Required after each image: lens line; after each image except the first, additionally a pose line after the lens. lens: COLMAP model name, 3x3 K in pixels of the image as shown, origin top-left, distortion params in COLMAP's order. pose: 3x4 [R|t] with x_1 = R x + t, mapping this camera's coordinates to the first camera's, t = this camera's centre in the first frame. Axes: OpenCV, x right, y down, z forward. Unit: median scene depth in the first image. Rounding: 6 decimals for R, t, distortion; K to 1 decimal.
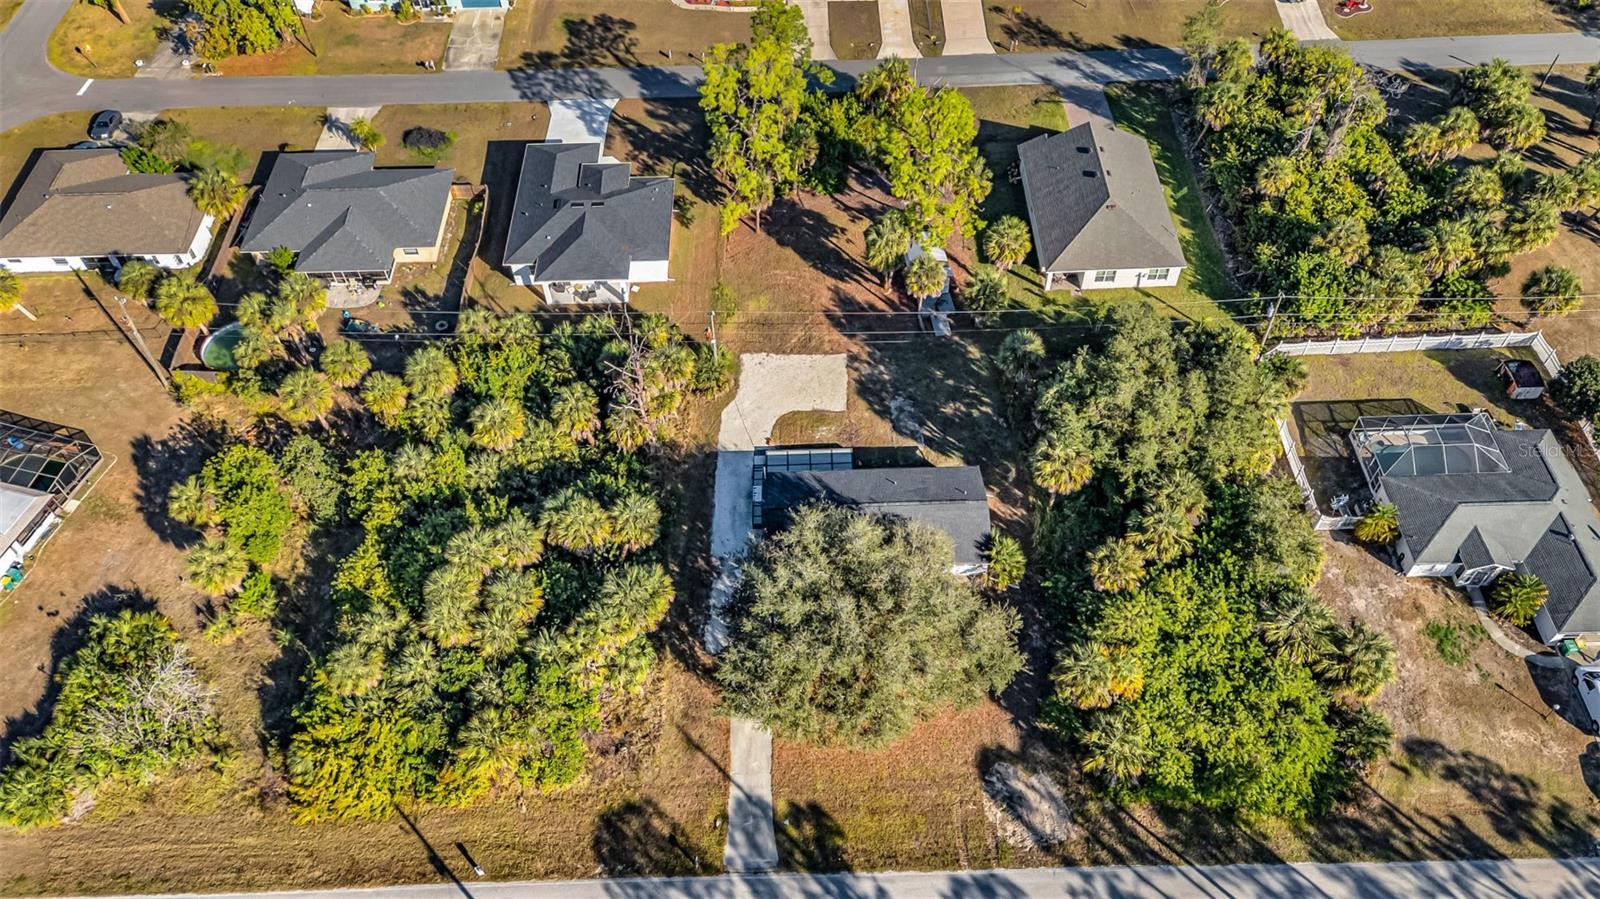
lens RADIAL K [[1164.6, 0, 795.4], [0, 1164.6, 452.9], [0, 0, 1]] dist [0.081818, -0.076523]
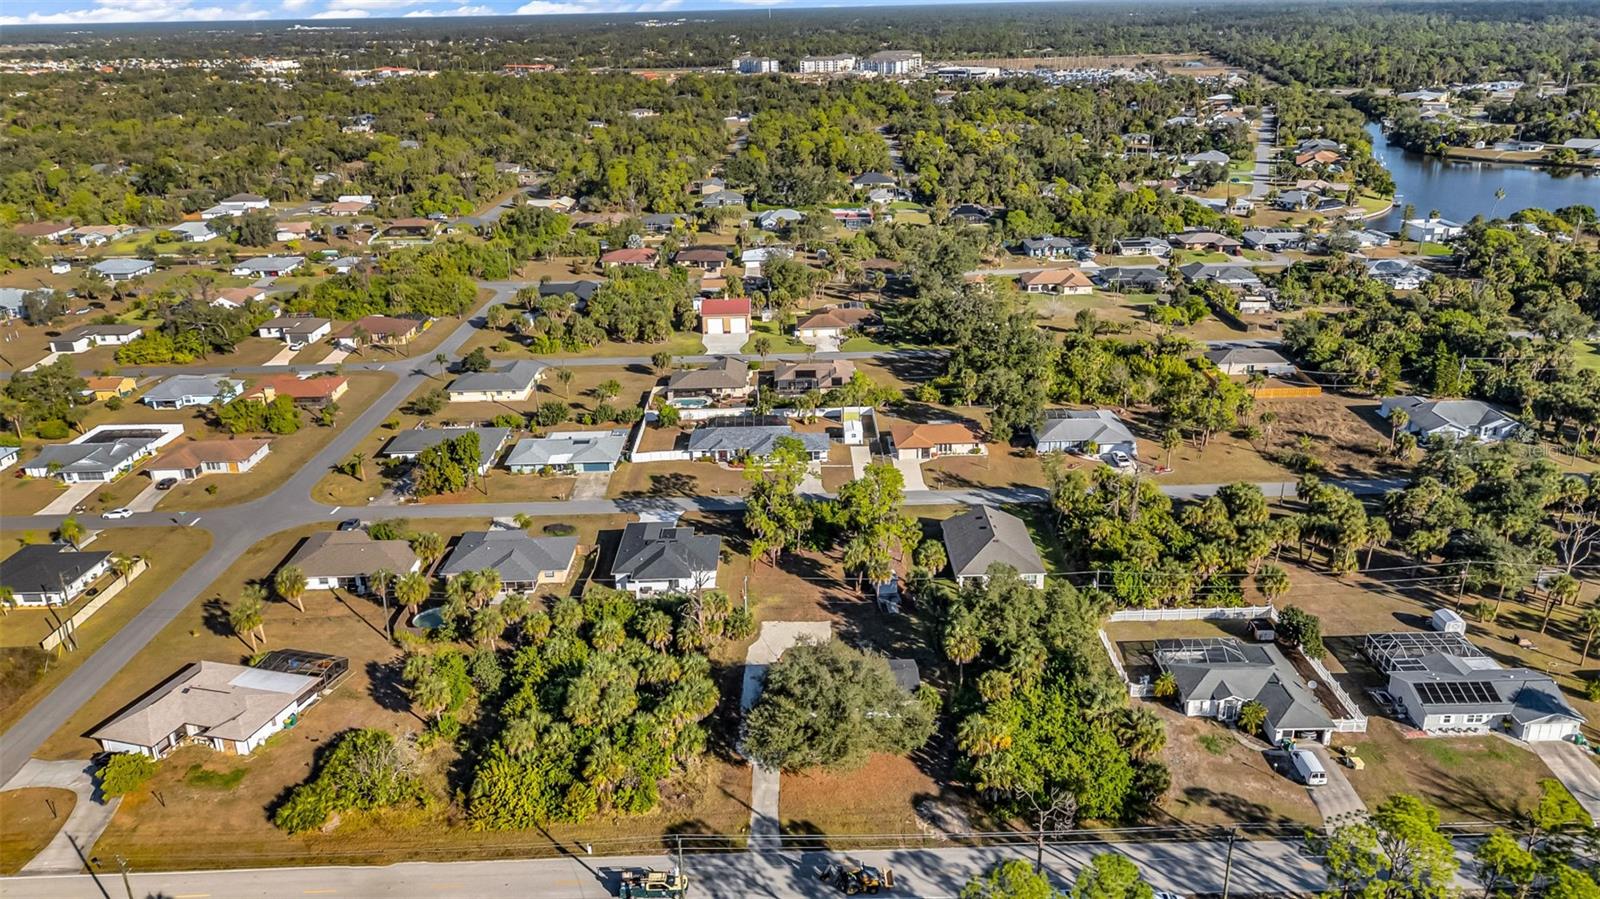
lens RADIAL K [[1164.6, 0, 796.5], [0, 1164.6, 455.3], [0, 0, 1]] dist [0.081818, -0.076523]
pose [[0.999953, 0.003447, -0.009063, 0.012402], [-0.007558, 0.862628, -0.505782, 0.522950], [0.006075, 0.505827, 0.862614, -0.450797]]
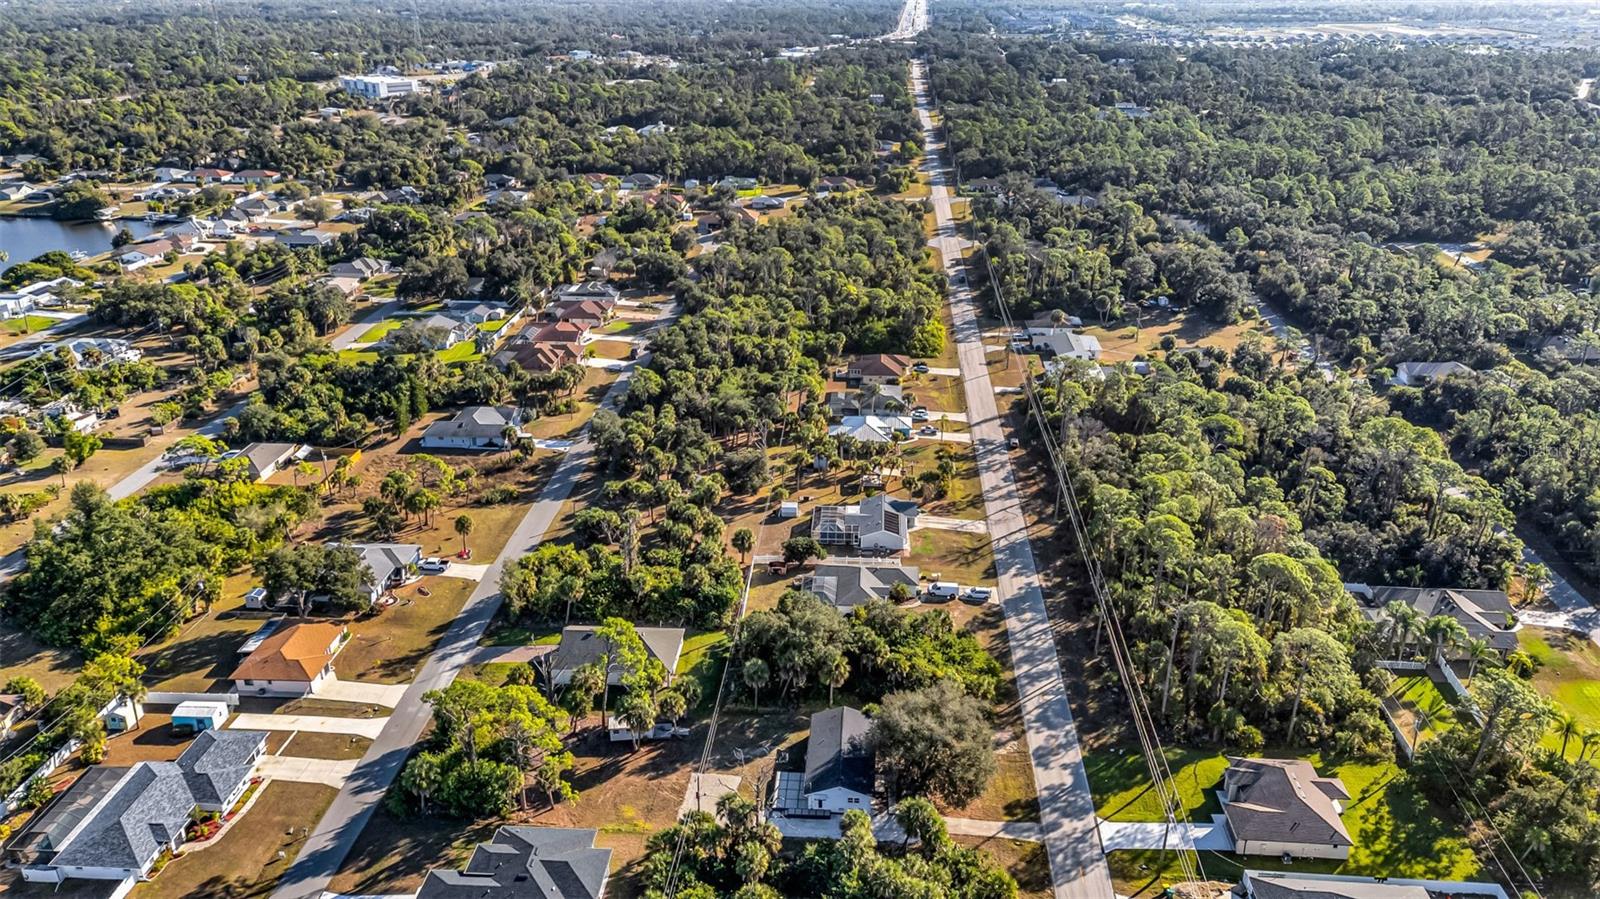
lens RADIAL K [[1164.6, 0, 804.7], [0, 1164.6, 455.2], [0, 0, 1]] dist [0.081818, -0.076523]
pose [[0.084018, -0.363244, 0.927898, -1.245158], [0.780306, 0.603117, 0.165448, -0.487214], [-0.619729, 0.710144, 0.334114, 0.119835]]
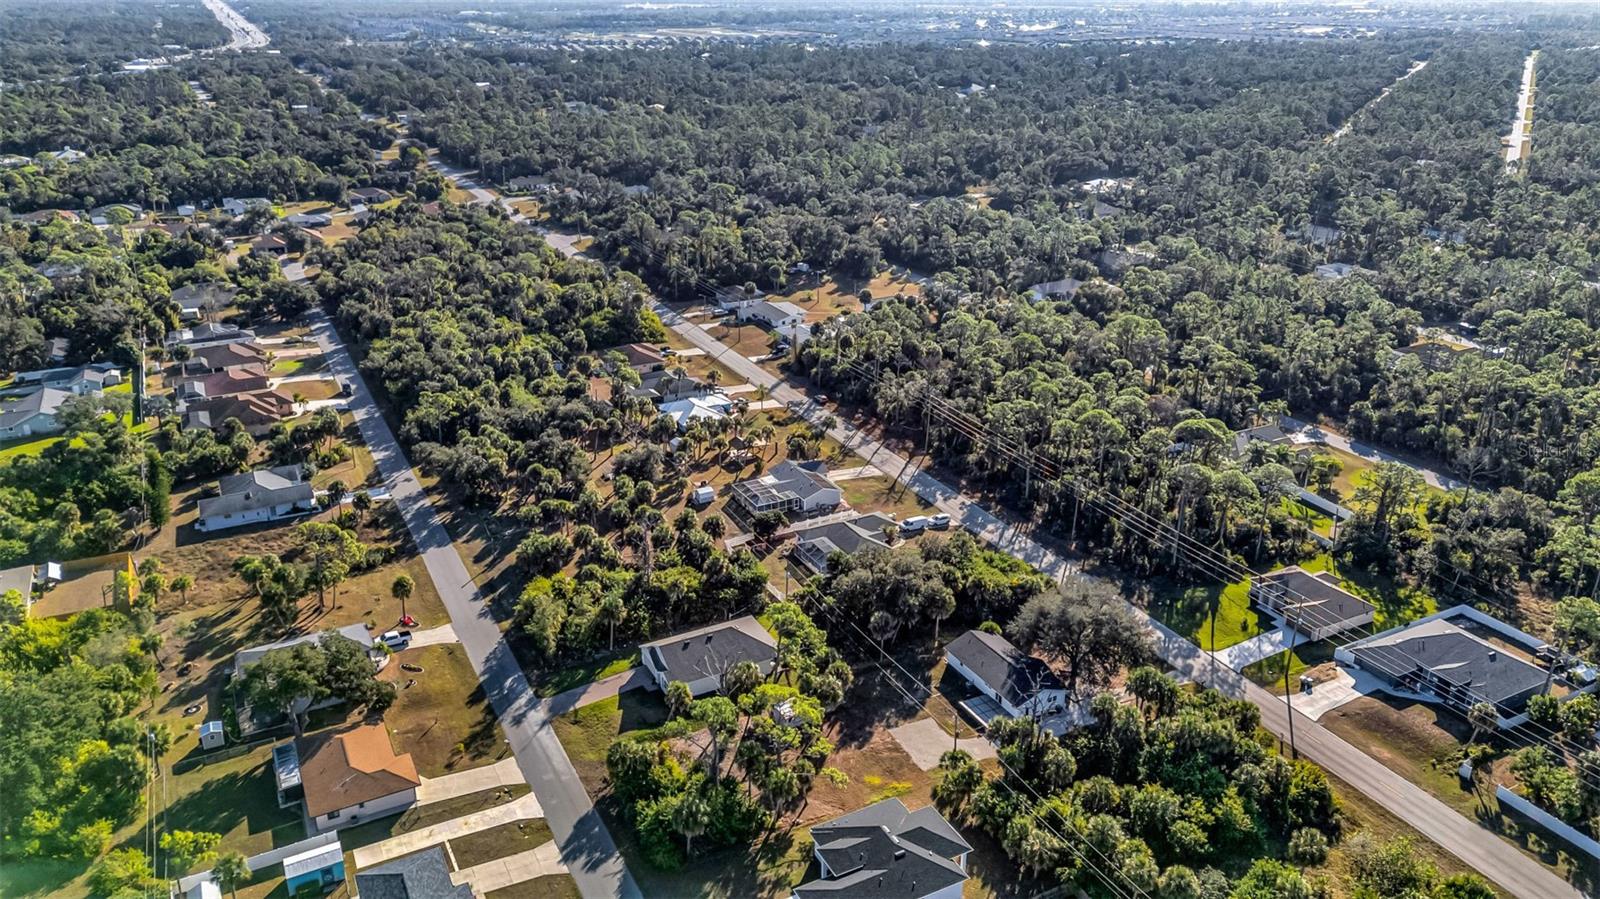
lens RADIAL K [[1164.6, 0, 807.2], [0, 1164.6, 450.3], [0, 0, 1]] dist [0.081818, -0.076523]
pose [[-0.451868, -0.312970, 0.835384, -1.102815], [0.706784, 0.445773, 0.549312, -1.197944], [-0.544309, 0.838651, 0.019771, 0.753090]]
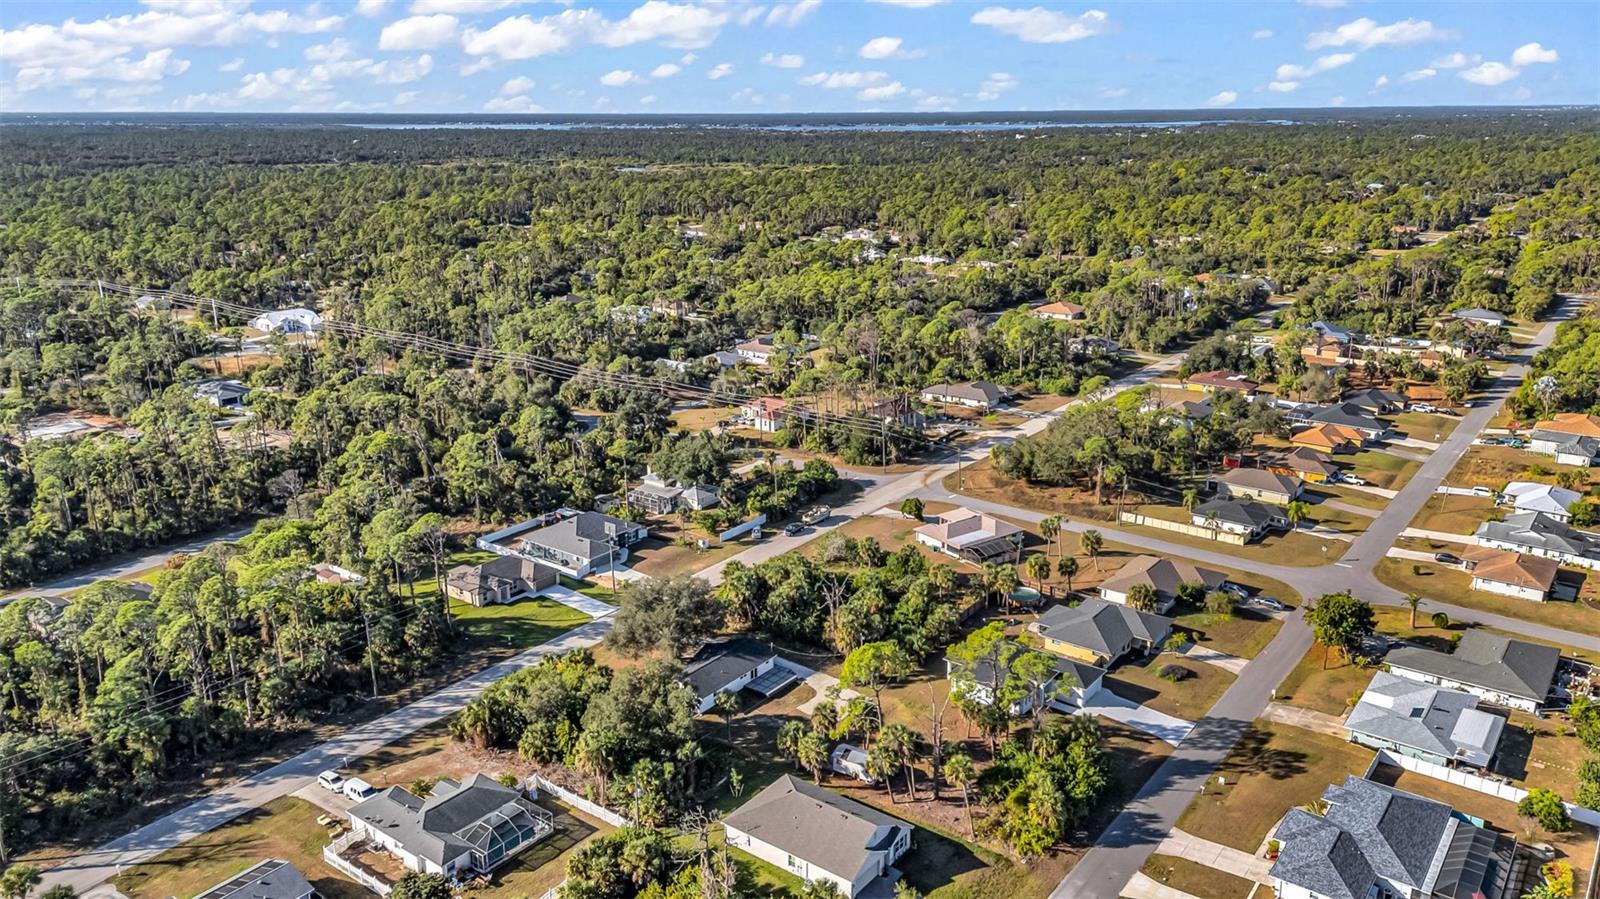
lens RADIAL K [[1164.6, 0, 800.4], [0, 1164.6, 459.5], [0, 0, 1]] dist [0.081818, -0.076523]
pose [[-0.614766, 0.253684, -0.746798, 1.186019], [-0.604370, 0.456847, 0.652708, -1.283825], [0.506754, 0.852605, -0.127535, 0.911525]]
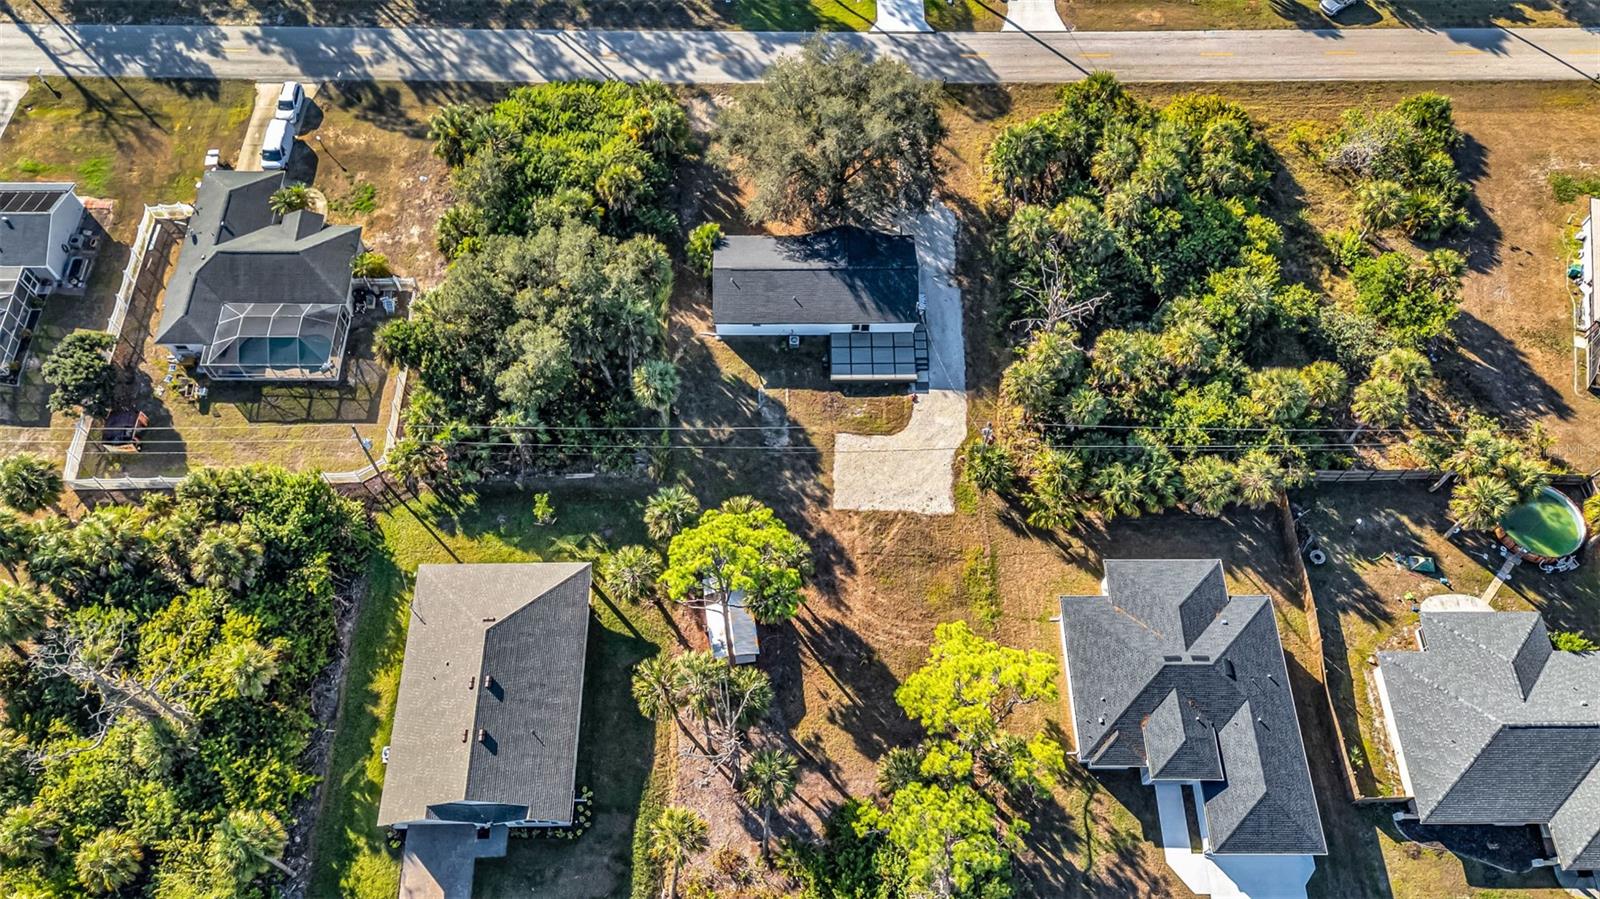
lens RADIAL K [[1164.6, 0, 796.3], [0, 1164.6, 450.7], [0, 0, 1]] dist [0.081818, -0.076523]
pose [[-0.999909, 0.001269, 0.013462, 0.061278], [0.011852, -0.397031, 0.917729, -0.911265], [0.006509, 0.917804, 0.396980, 0.634318]]
